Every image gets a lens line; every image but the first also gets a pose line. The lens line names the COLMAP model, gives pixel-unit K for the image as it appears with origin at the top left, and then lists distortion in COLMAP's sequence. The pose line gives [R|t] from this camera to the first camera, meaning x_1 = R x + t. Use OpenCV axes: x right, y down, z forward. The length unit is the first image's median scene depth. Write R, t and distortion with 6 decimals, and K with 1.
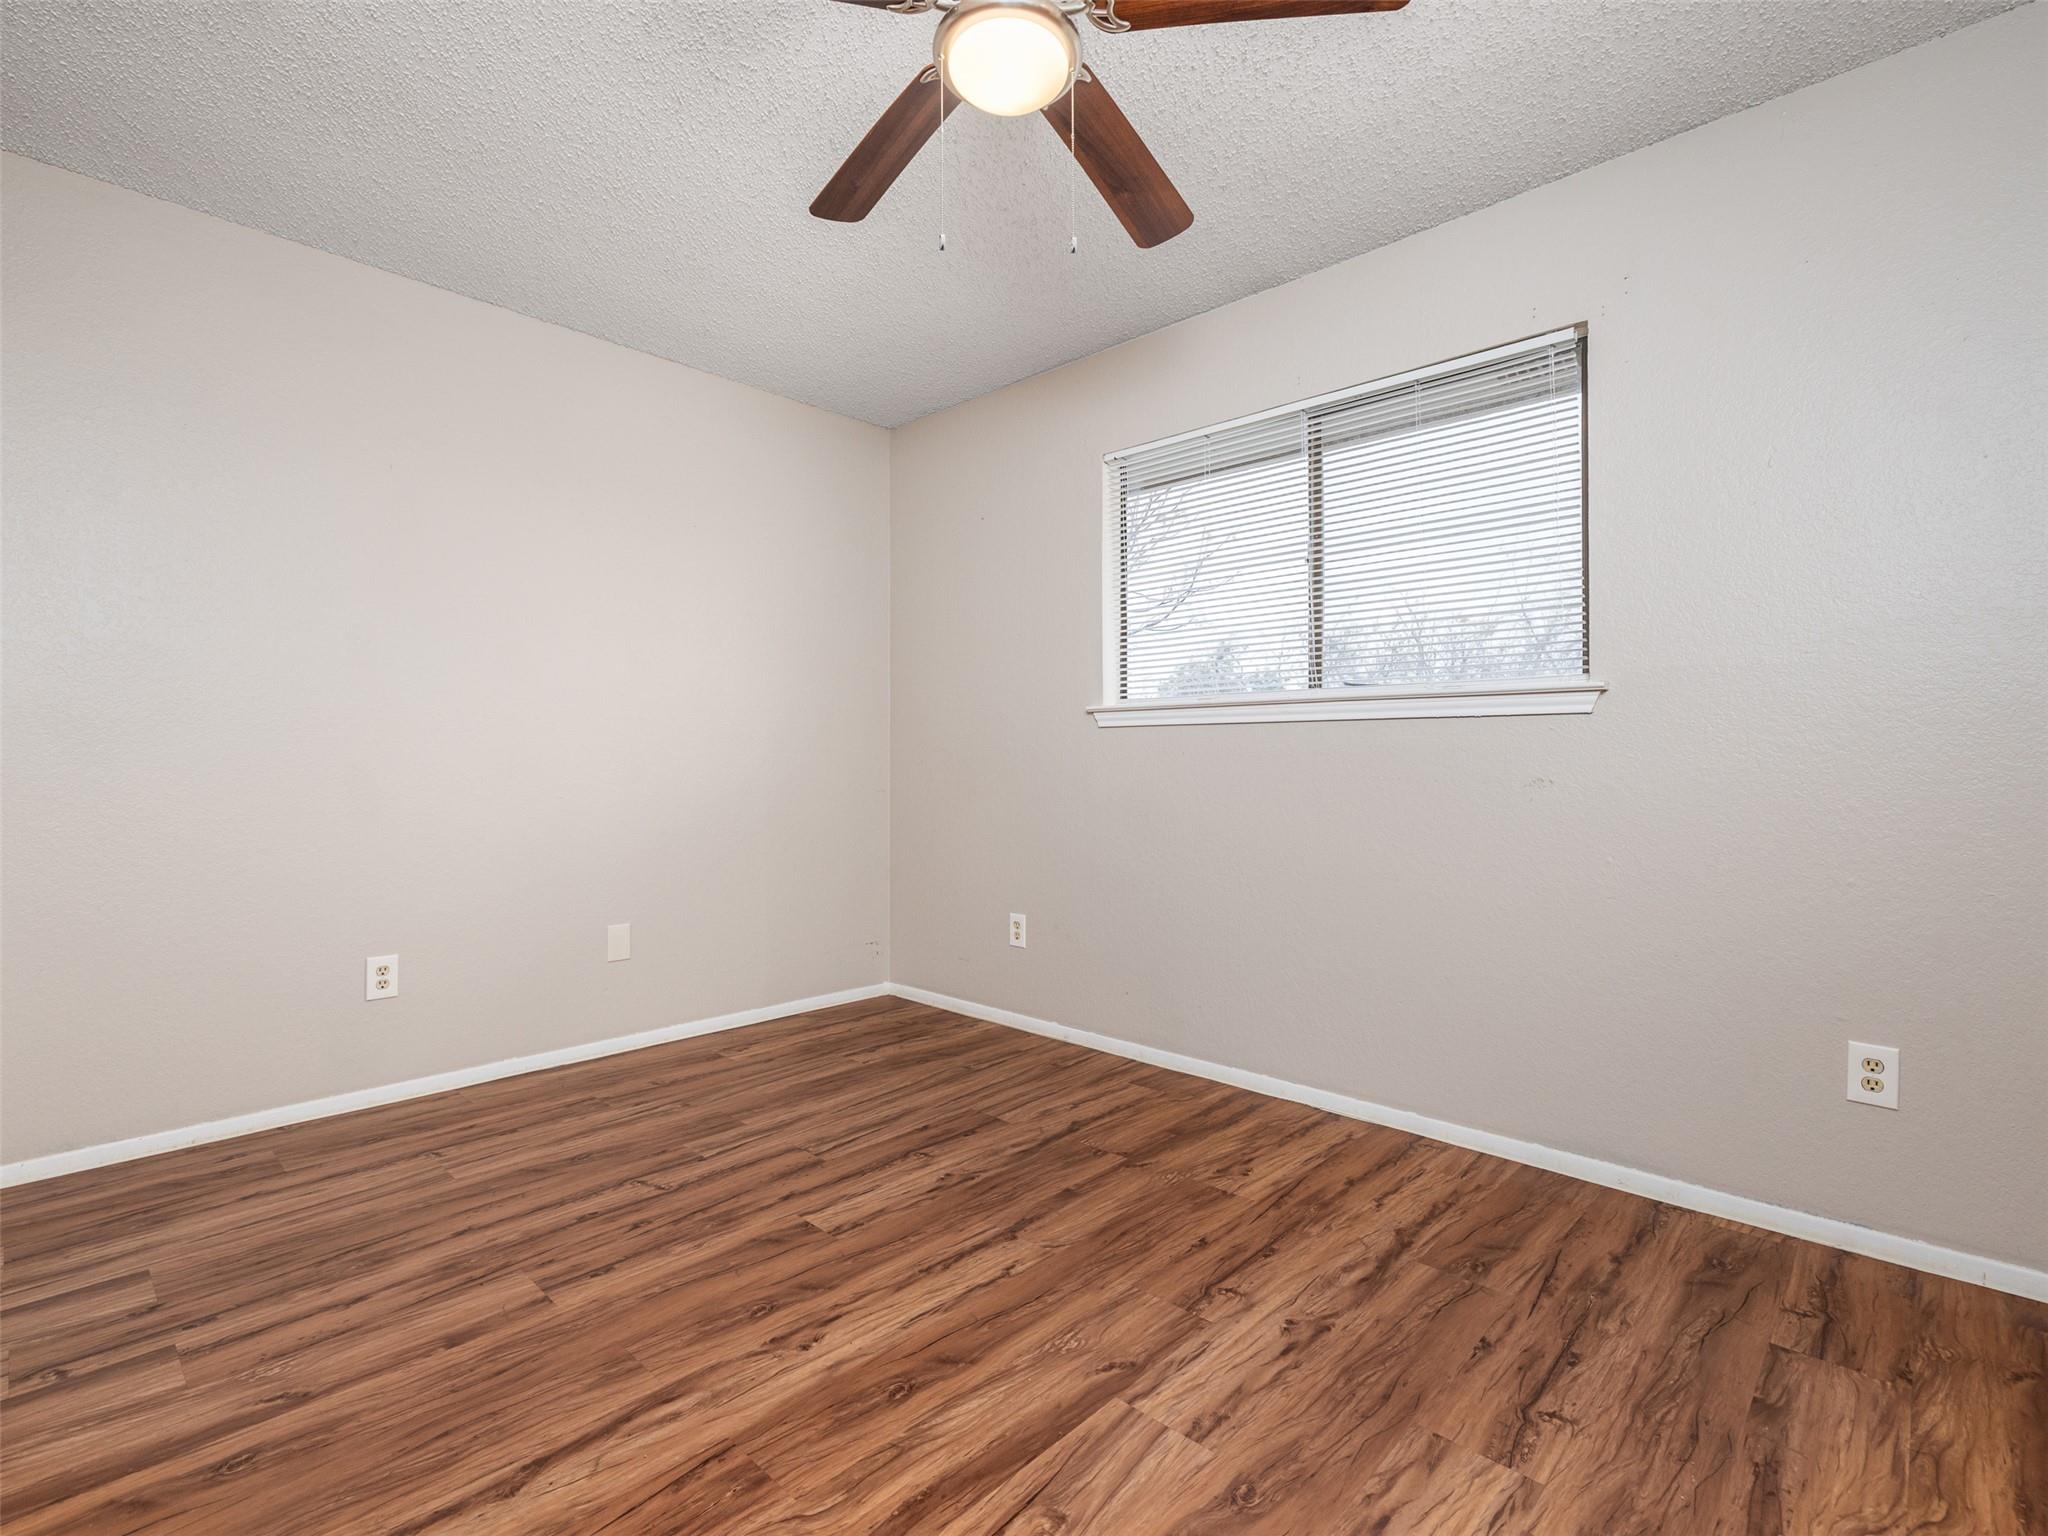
lens RADIAL K [[968.5, 0, 1033.9], [0, 968.5, 755.5], [0, 0, 1]] dist [-0.000406, 0.000577]
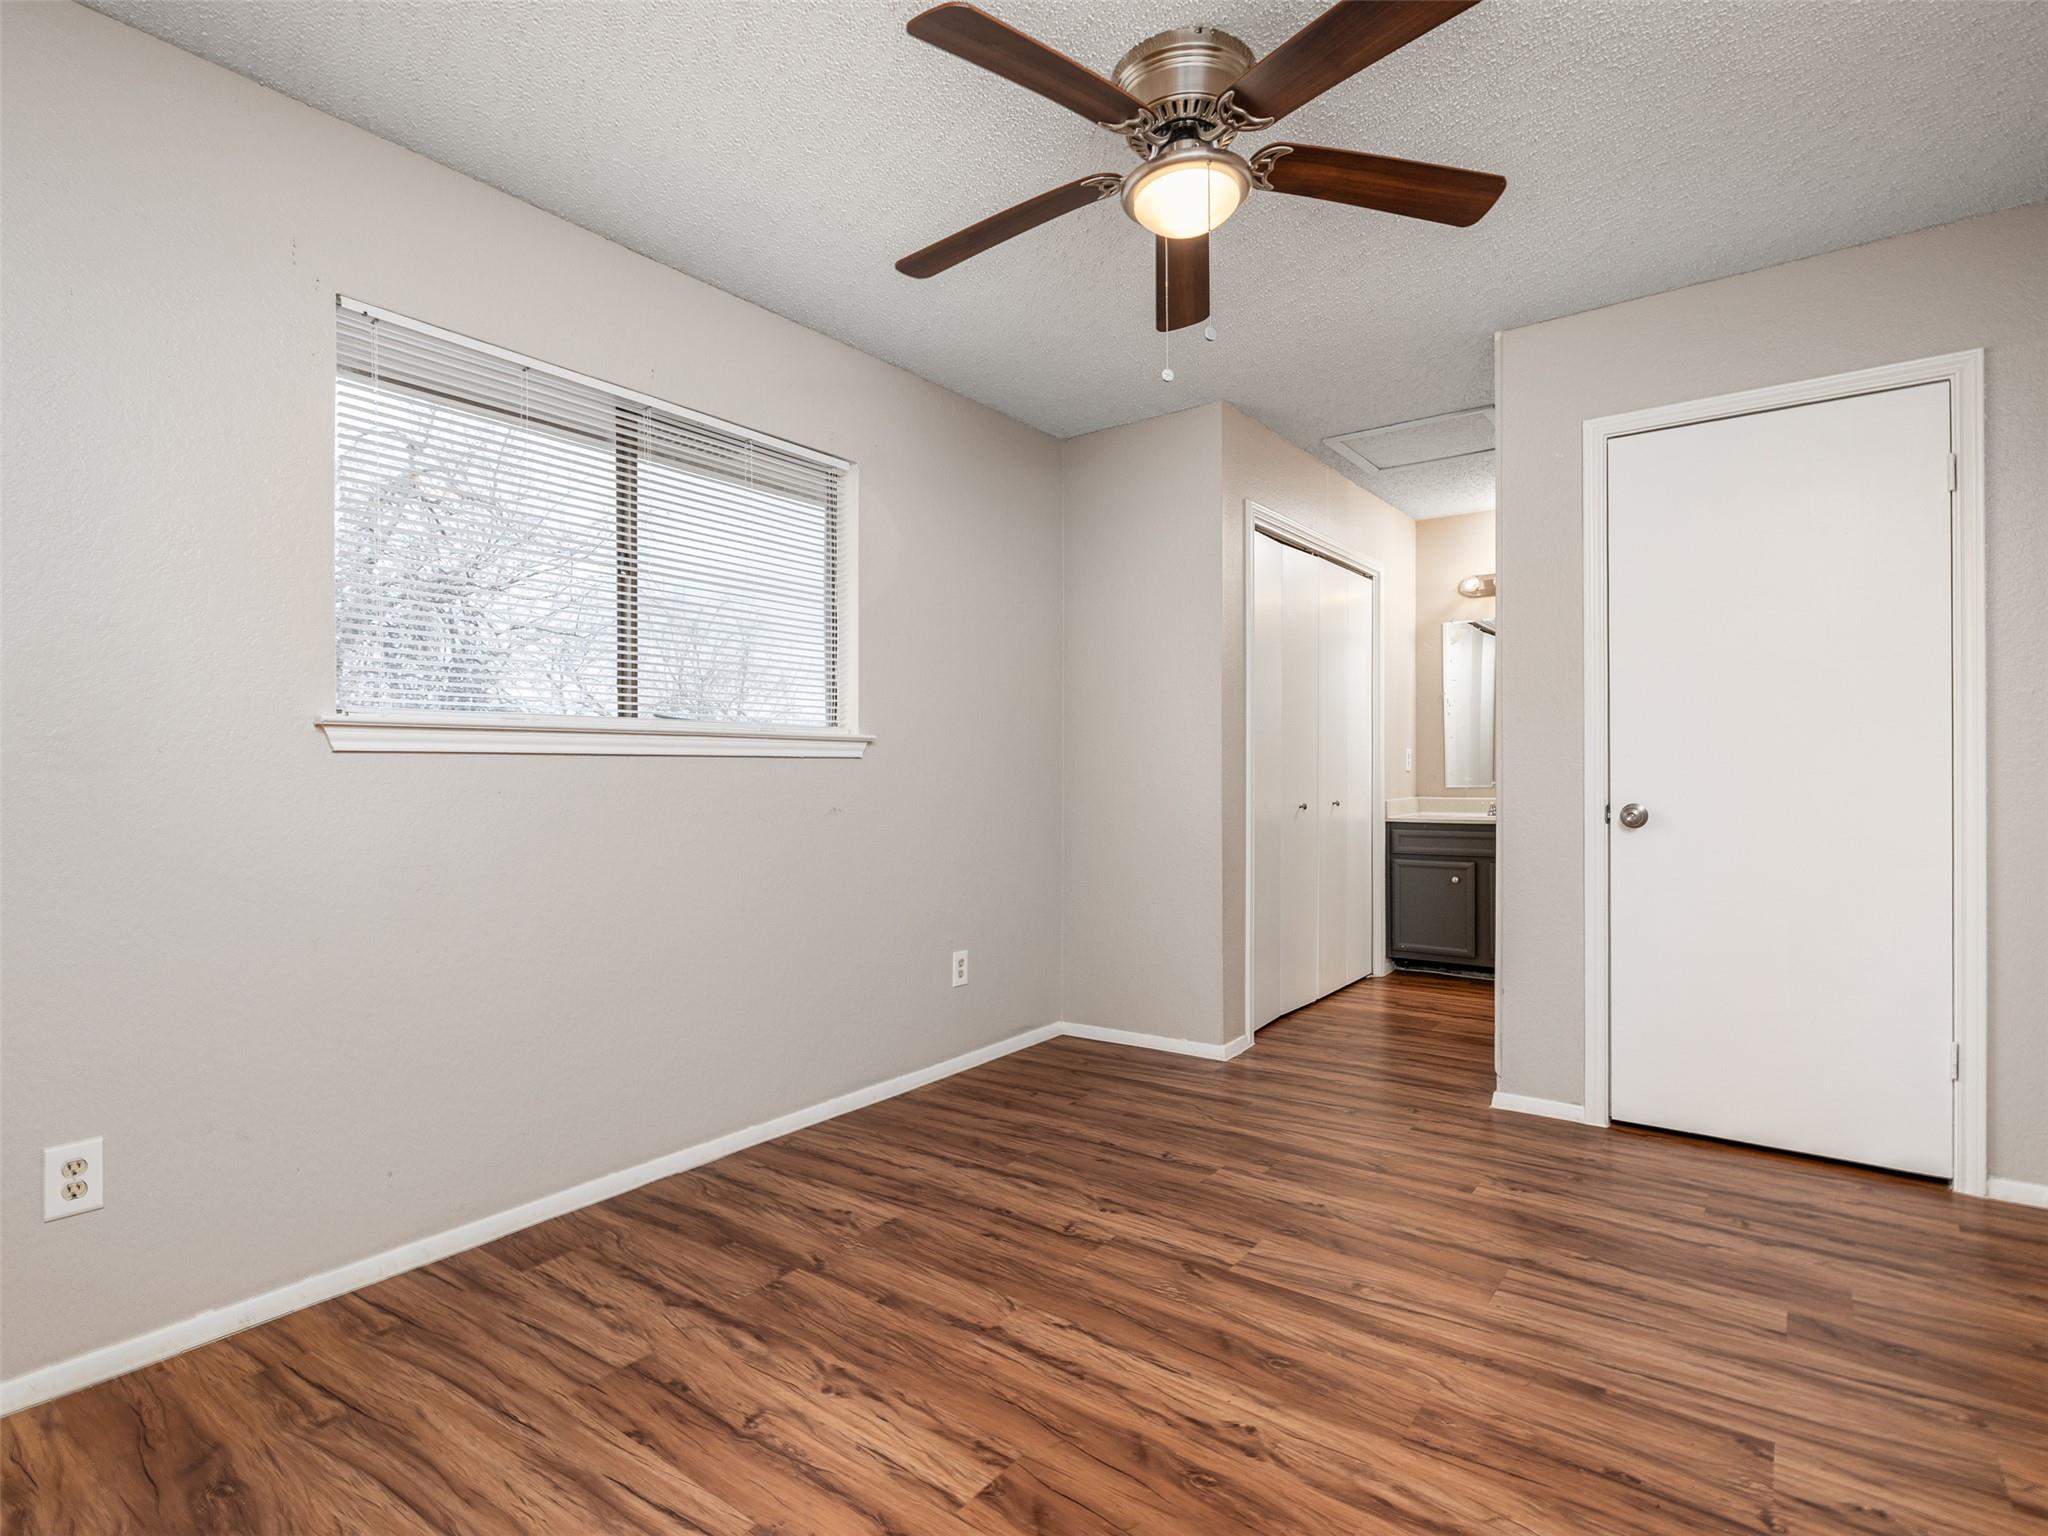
lens RADIAL K [[1008.9, 0, 1011.1], [0, 1008.9, 771.2], [0, 0, 1]] dist [-0.004439, -0.000712]
pose [[-0.096760, 0.001842, 0.995306, -0.949069], [-0.003064, 0.999993, -0.002149, -0.027396], [-0.995303, -0.003258, -0.096754, 1.053174]]
